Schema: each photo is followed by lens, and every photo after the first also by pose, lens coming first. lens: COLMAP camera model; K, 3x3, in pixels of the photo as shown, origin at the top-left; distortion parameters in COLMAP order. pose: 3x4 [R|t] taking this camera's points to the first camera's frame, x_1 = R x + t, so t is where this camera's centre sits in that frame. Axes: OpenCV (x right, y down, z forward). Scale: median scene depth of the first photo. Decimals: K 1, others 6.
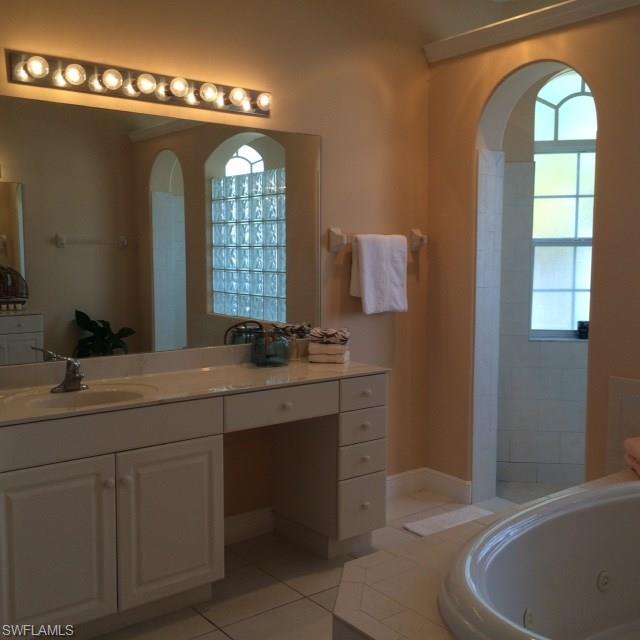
lens RADIAL K [[722.7, 0, 319.3], [0, 722.7, 320.1], [0, 0, 1]] dist [0.046651, 0.000000]
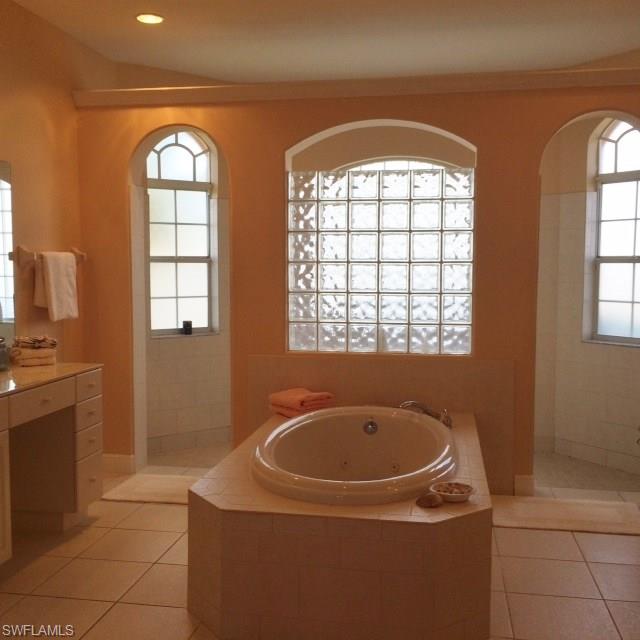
lens RADIAL K [[722.7, 0, 320.4], [0, 722.7, 320.7], [0, 0, 1]] dist [0.046651, 0.000000]
pose [[0.741590, -0.049640, 0.669014, -0.364193], [0.060035, 0.998168, 0.007516, 0.006154], [-0.668162, 0.034591, 0.743212, -0.124934]]
